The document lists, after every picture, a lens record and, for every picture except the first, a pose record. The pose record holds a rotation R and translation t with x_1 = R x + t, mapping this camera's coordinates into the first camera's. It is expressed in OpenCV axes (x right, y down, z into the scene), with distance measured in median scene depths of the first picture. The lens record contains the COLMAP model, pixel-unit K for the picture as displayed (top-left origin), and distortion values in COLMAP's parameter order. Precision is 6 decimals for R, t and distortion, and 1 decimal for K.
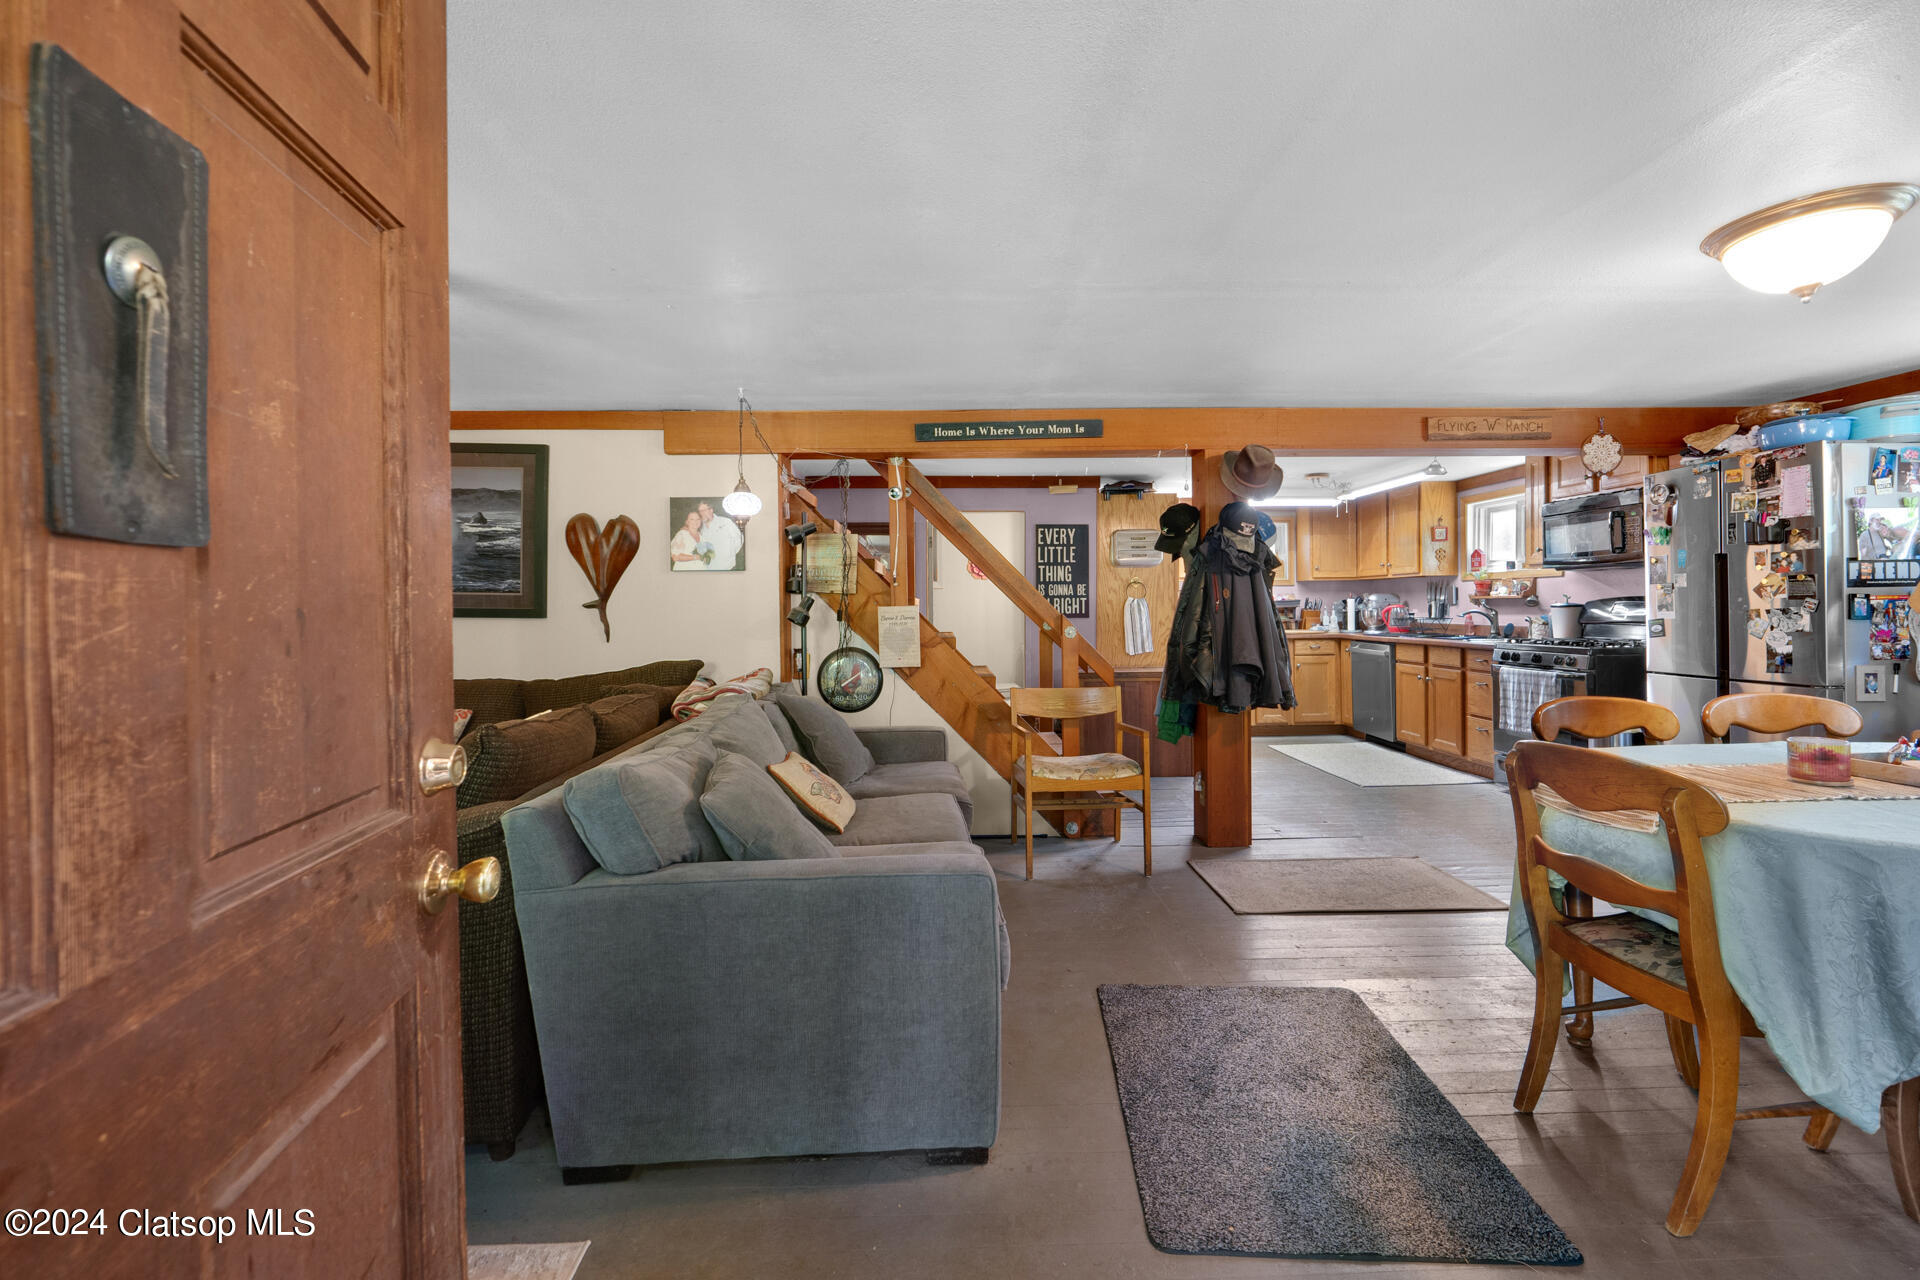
lens RADIAL K [[812.4, 0, 951.3], [0, 812.4, 607.1], [0, 0, 1]] dist [-0.009428, -0.000032]
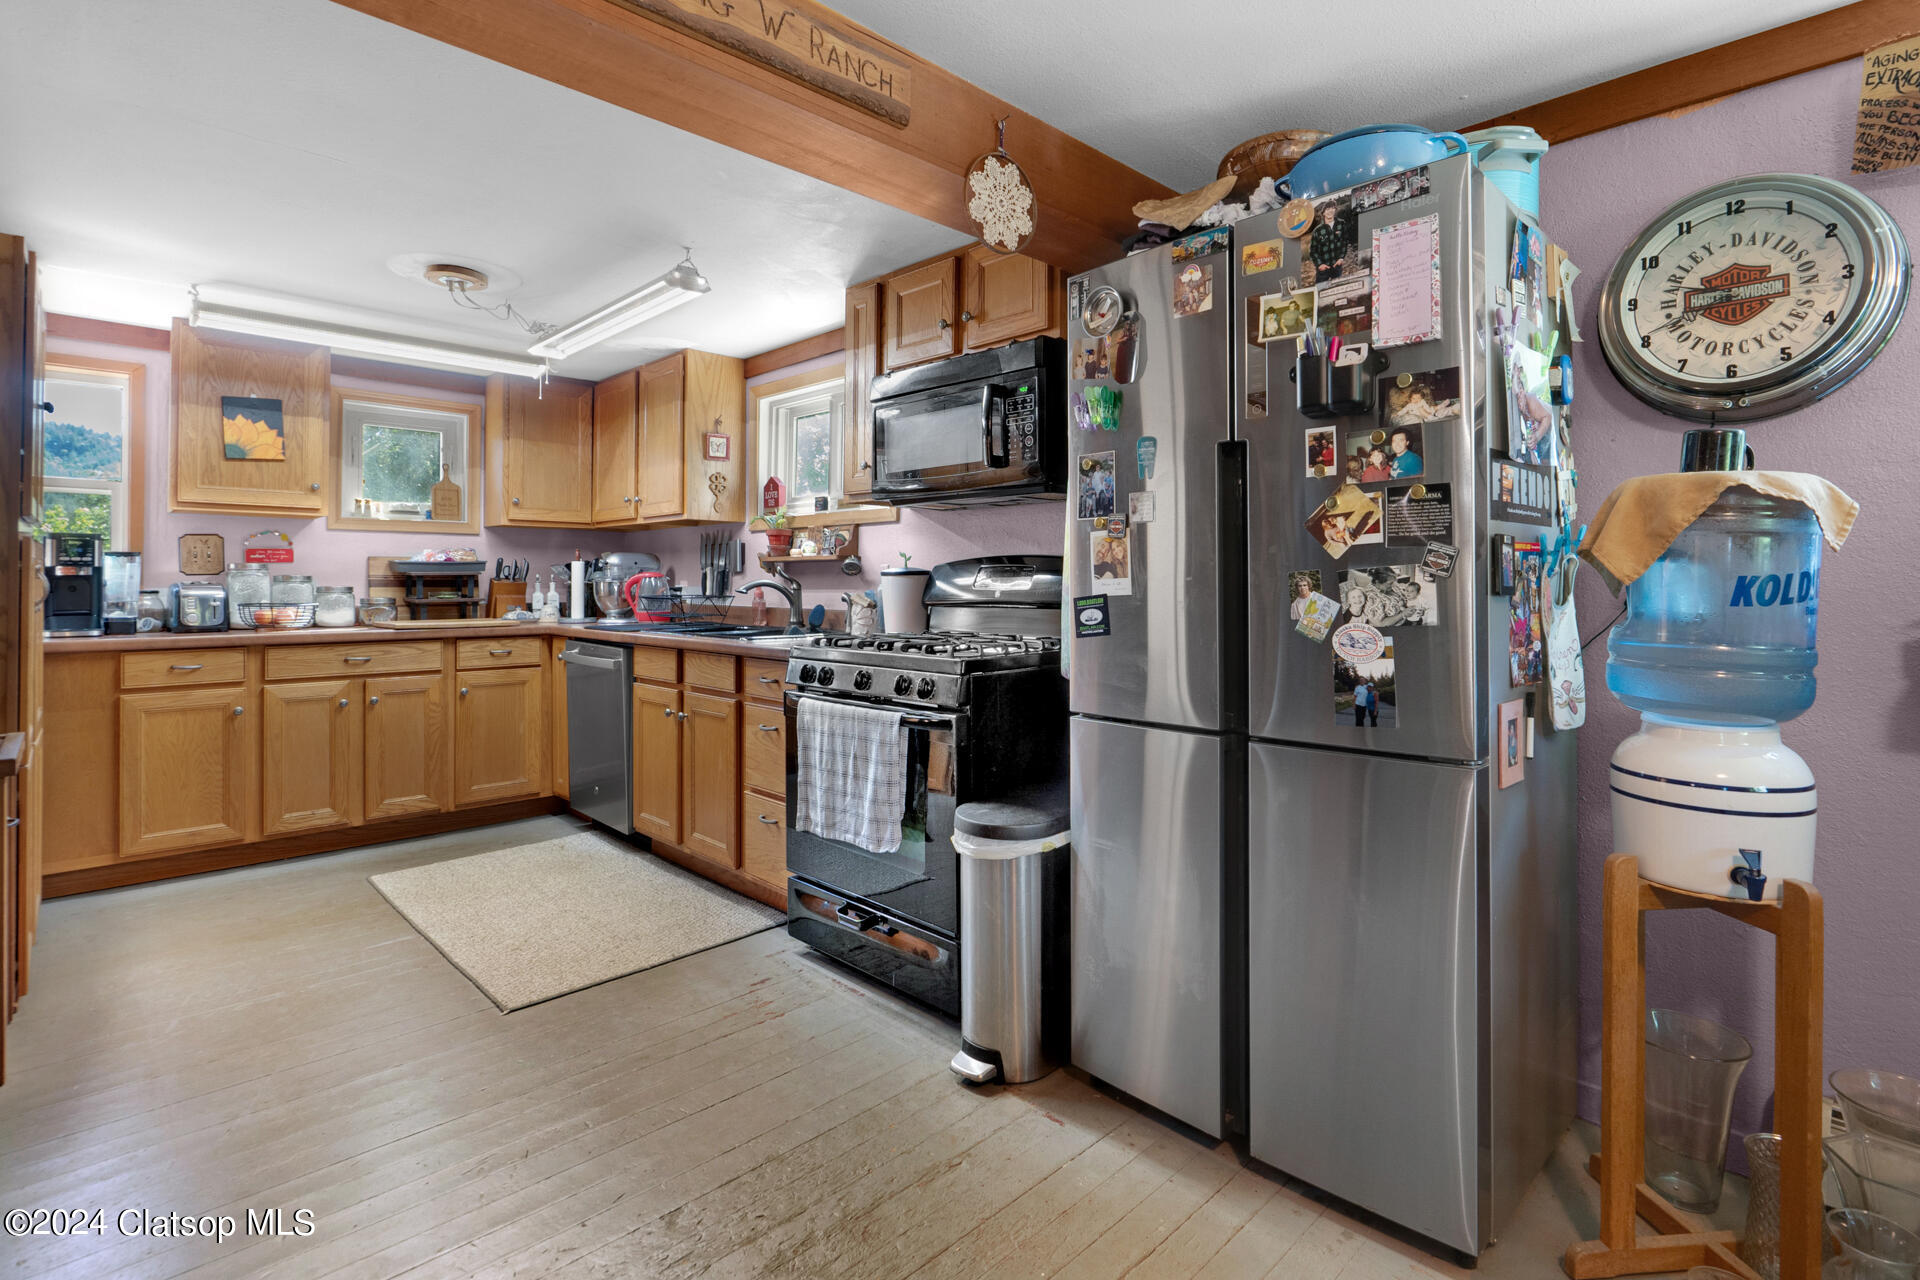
lens RADIAL K [[916.4, 0, 965.3], [0, 916.4, 579.0], [0, 0, 1]] dist [-0.003257, -0.000401]
pose [[0.726675, 0.014072, 0.686837, 0.445550], [-0.009026, 0.999899, -0.010936, 0.010901], [-0.686922, 0.001748, 0.726729, 0.636527]]
